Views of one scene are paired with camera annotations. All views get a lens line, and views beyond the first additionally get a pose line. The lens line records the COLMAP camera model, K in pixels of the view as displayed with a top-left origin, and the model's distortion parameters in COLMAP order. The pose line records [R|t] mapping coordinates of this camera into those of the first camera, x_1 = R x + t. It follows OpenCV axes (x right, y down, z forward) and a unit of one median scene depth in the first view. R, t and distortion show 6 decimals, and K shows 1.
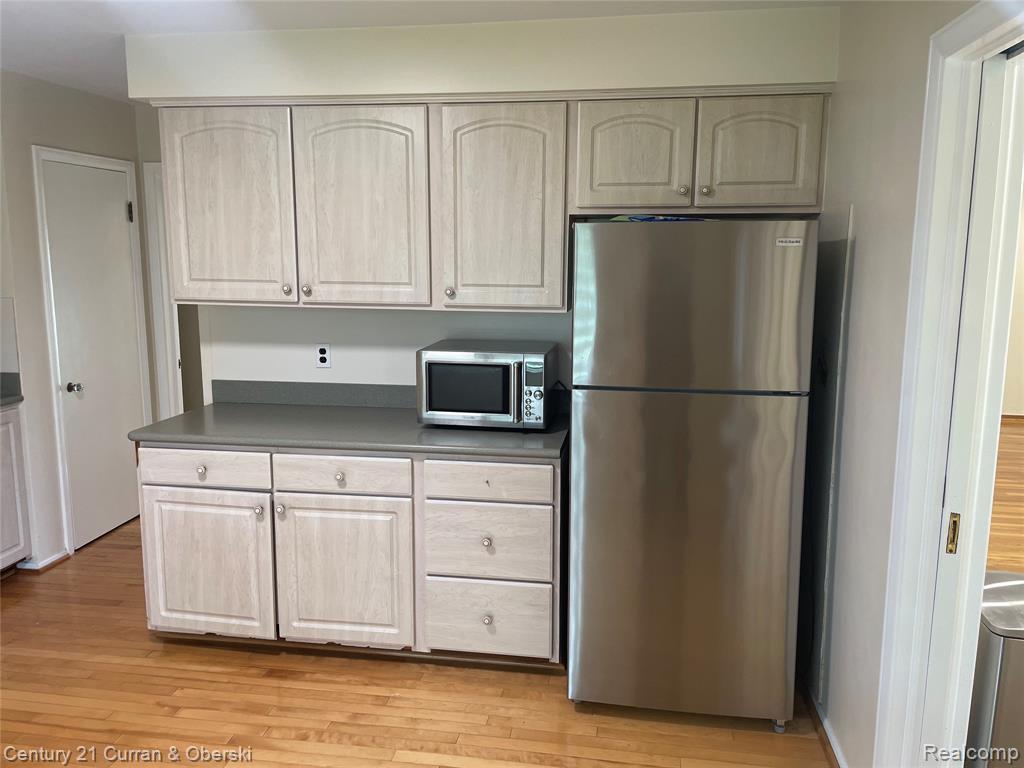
lens RADIAL K [[774.8, 0, 509.3], [0, 774.8, 368.6], [0, 0, 1]] dist [0.089048, -0.110323]
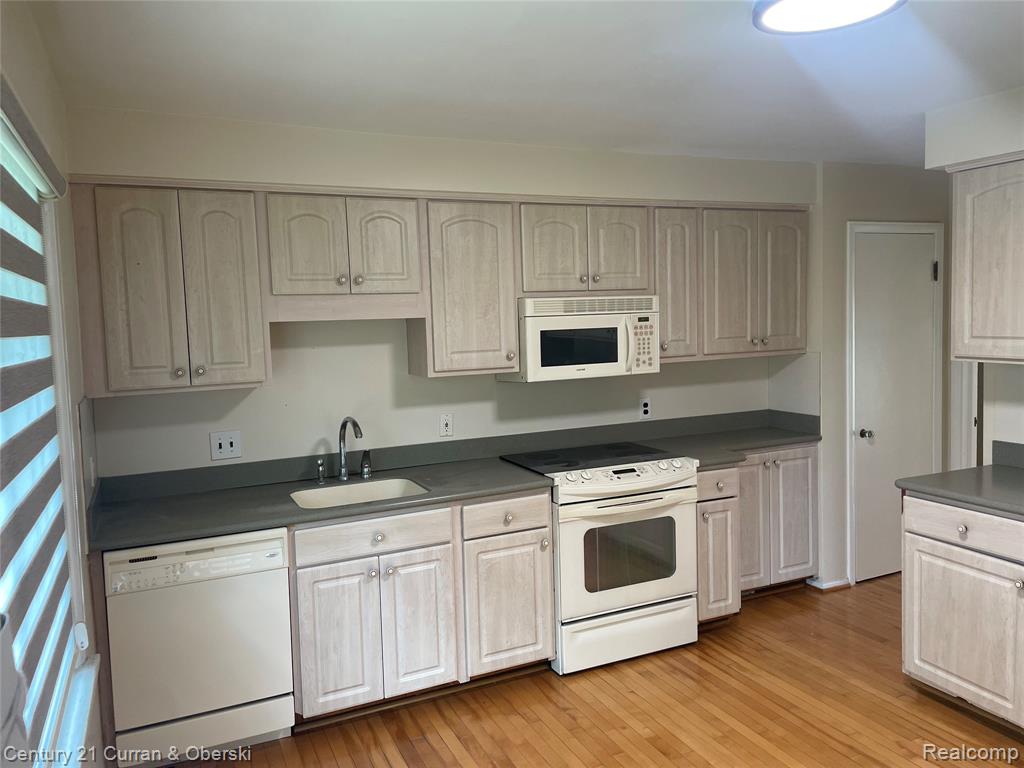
lens RADIAL K [[774.8, 0, 509.3], [0, 774.8, 368.6], [0, 0, 1]] dist [0.089048, -0.110323]
pose [[0.551733, 0.034894, -0.833291, 0.109158], [-0.090351, 0.995745, -0.018125, -0.002381], [0.829112, 0.085289, 0.552538, -0.039296]]
